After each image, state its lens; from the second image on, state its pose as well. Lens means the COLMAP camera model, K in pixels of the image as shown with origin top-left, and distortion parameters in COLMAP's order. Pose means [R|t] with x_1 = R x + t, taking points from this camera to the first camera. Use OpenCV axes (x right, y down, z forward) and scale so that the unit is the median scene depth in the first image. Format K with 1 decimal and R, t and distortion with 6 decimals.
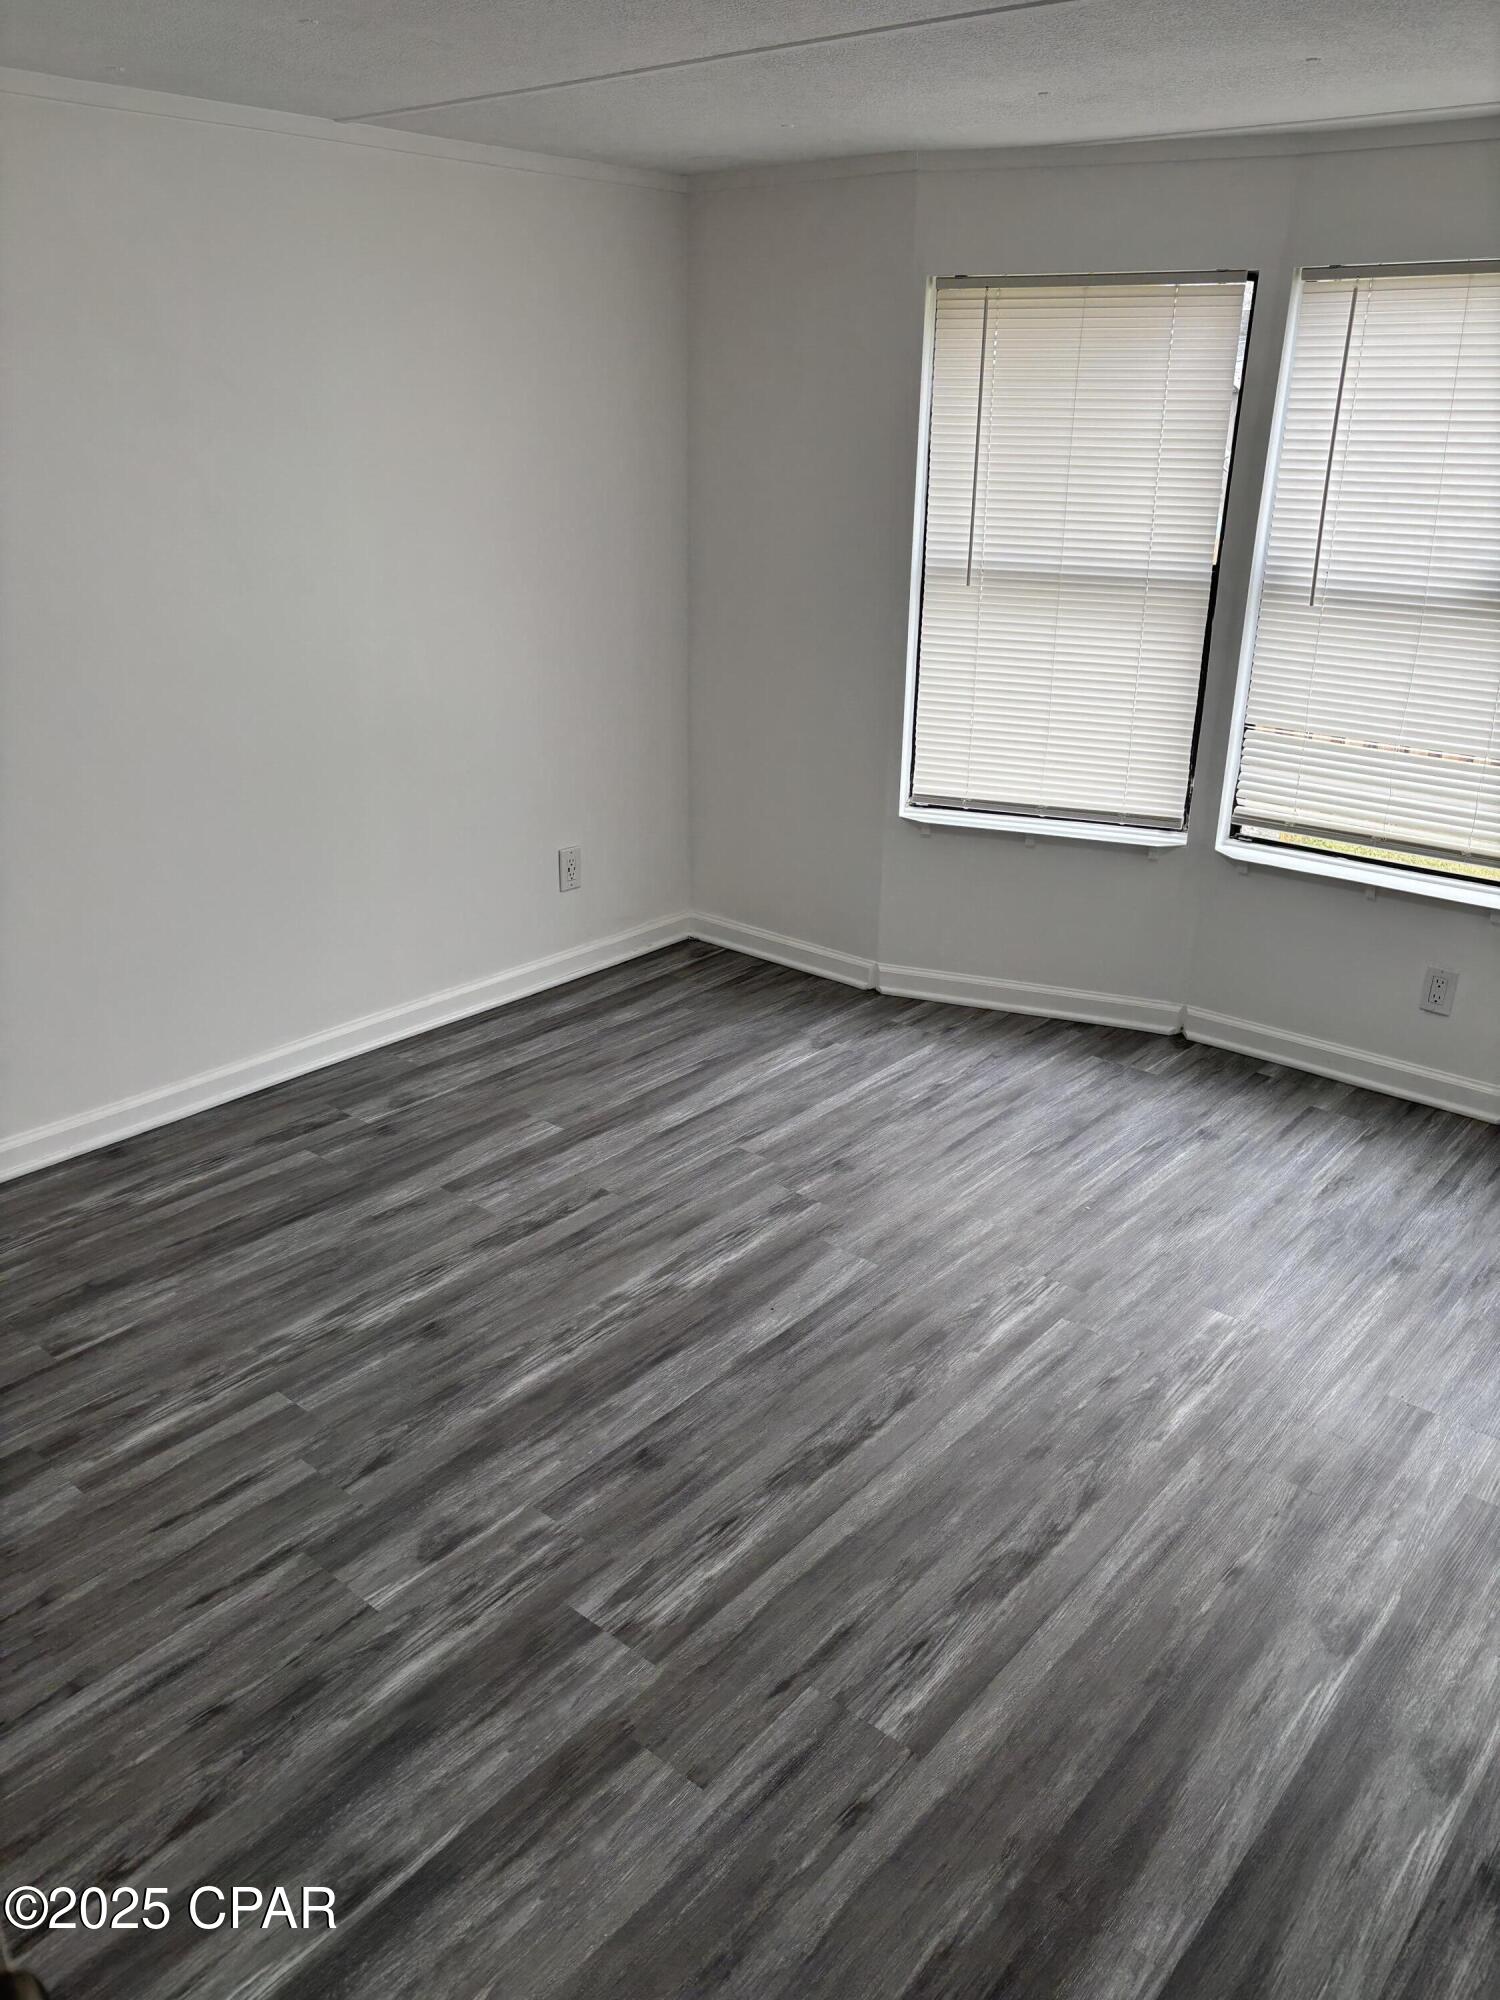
lens RADIAL K [[1515.6, 0, 750.0], [0, 1515.6, 1000.0], [0, 0, 1]] dist [0.058386, -0.068352]
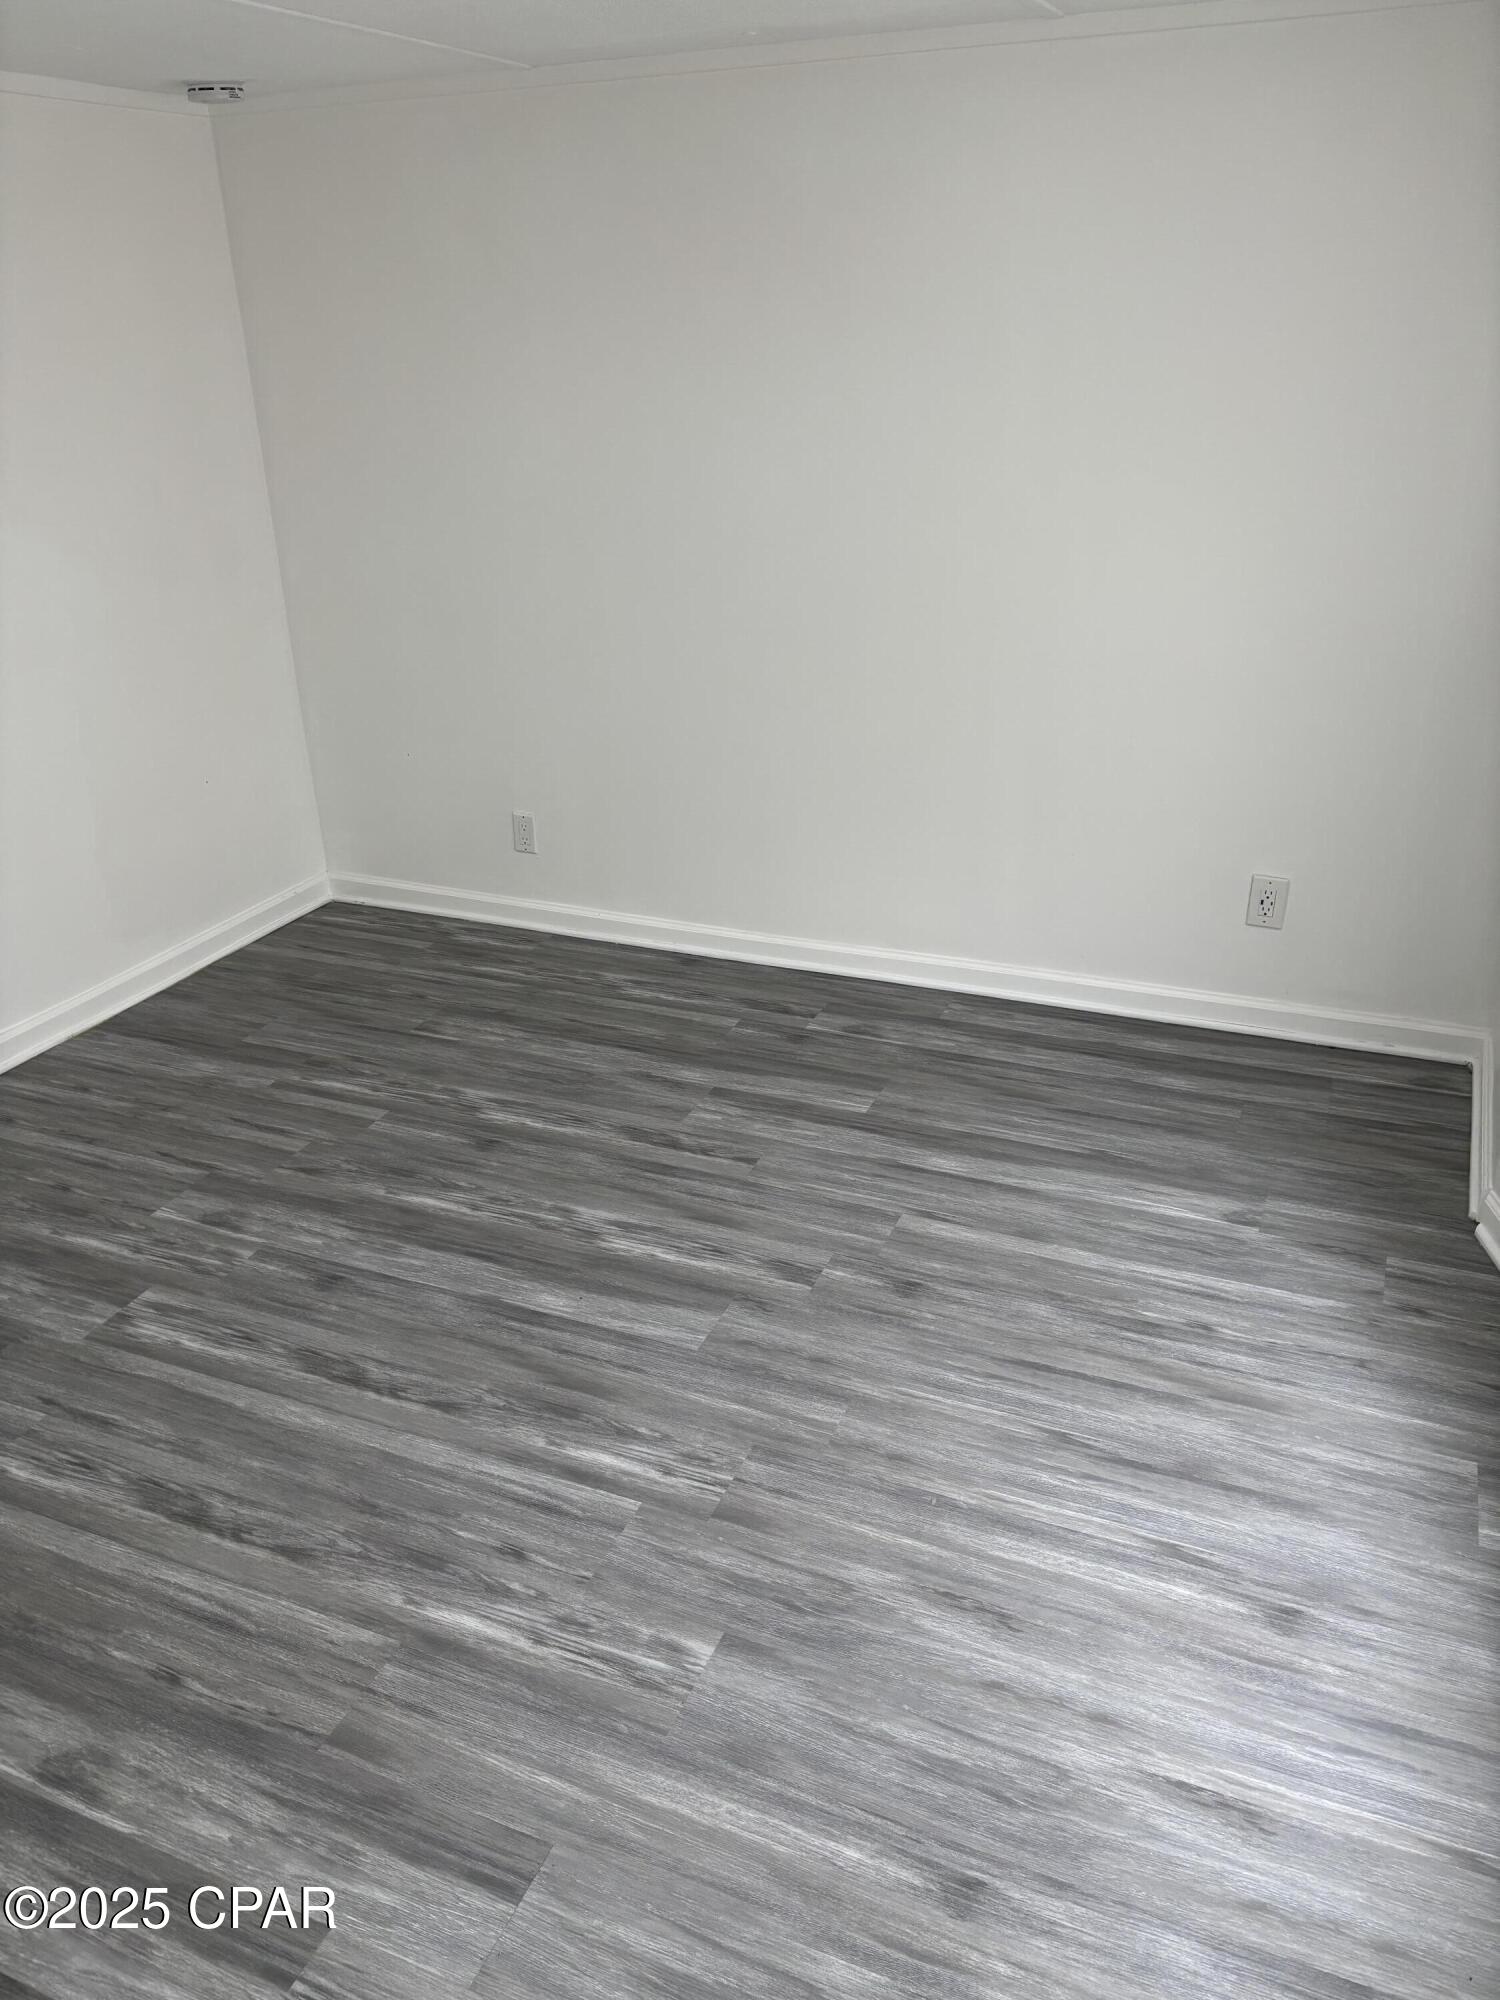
lens RADIAL K [[1515.6, 0, 750.0], [0, 1515.6, 1000.0], [0, 0, 1]] dist [0.058386, -0.068352]
pose [[0.285314, 0.374837, -0.882096, 0.762728], [-0.320545, 0.904671, 0.280750, -0.254360], [0.903242, 0.202650, 0.378267, 0.630769]]
